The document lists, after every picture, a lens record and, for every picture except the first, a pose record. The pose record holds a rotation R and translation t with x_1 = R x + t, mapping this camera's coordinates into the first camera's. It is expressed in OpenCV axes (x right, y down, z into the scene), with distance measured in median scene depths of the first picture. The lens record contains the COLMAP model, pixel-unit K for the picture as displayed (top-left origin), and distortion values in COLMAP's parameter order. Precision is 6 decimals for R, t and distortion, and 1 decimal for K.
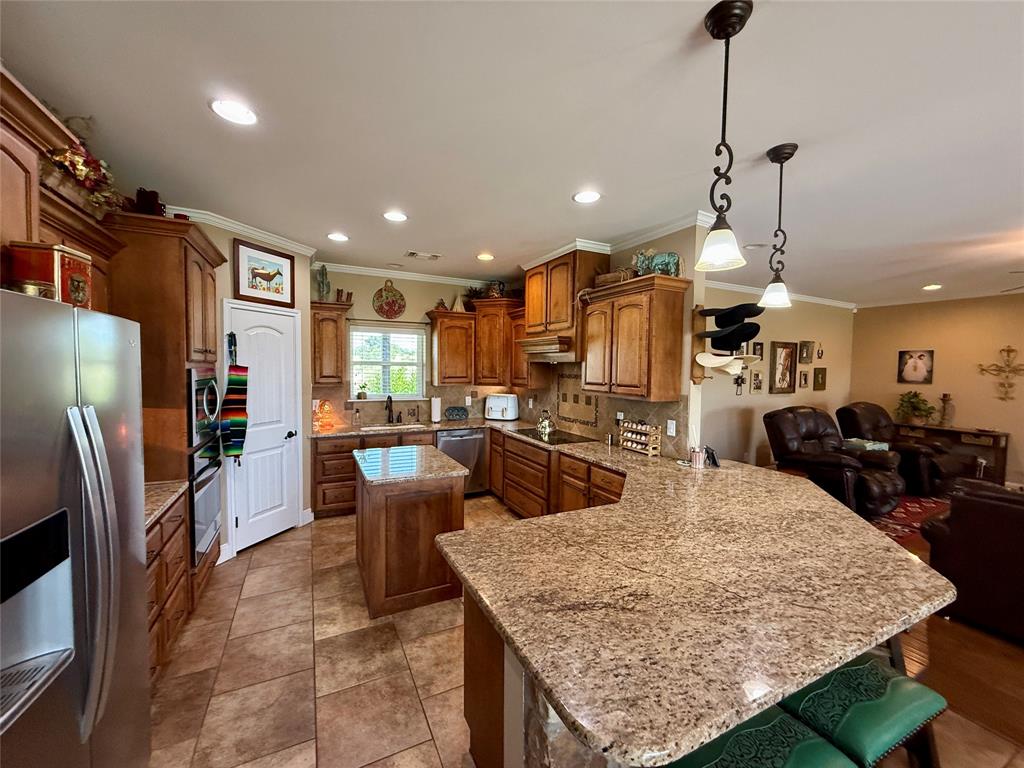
lens RADIAL K [[405.9, 0, 508.0], [0, 405.9, 383.9], [0, 0, 1]] dist [0.001837, -0.000674]
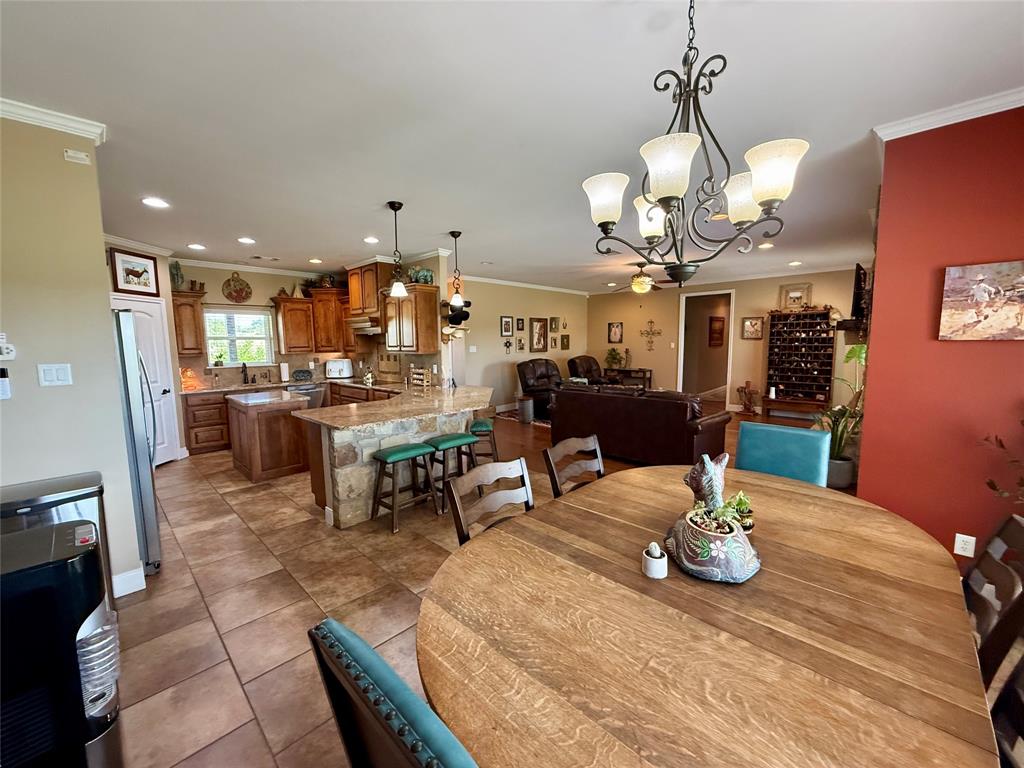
lens RADIAL K [[405.9, 0, 509.2], [0, 405.9, 383.6], [0, 0, 1]] dist [0.001837, -0.000674]
pose [[0.942520, -0.061059, 0.328524, 0.097280], [0.040635, 0.996810, 0.068685, 0.050609], [-0.331670, -0.051387, 0.941995, -0.637765]]
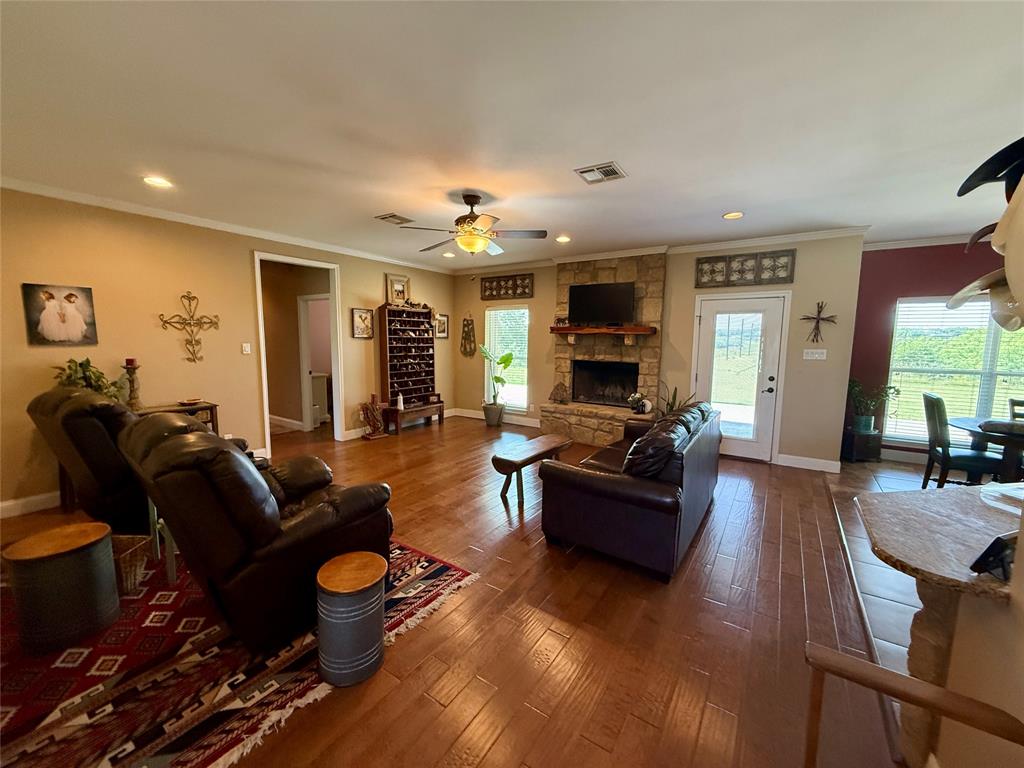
lens RADIAL K [[405.9, 0, 513.4], [0, 405.9, 384.2], [0, 0, 1]] dist [0.001837, -0.000674]
pose [[-0.496244, -0.120792, 0.859739, 0.322774], [0.021098, 0.988304, 0.151032, -0.031812], [-0.867927, 0.093087, -0.487892, 1.201982]]
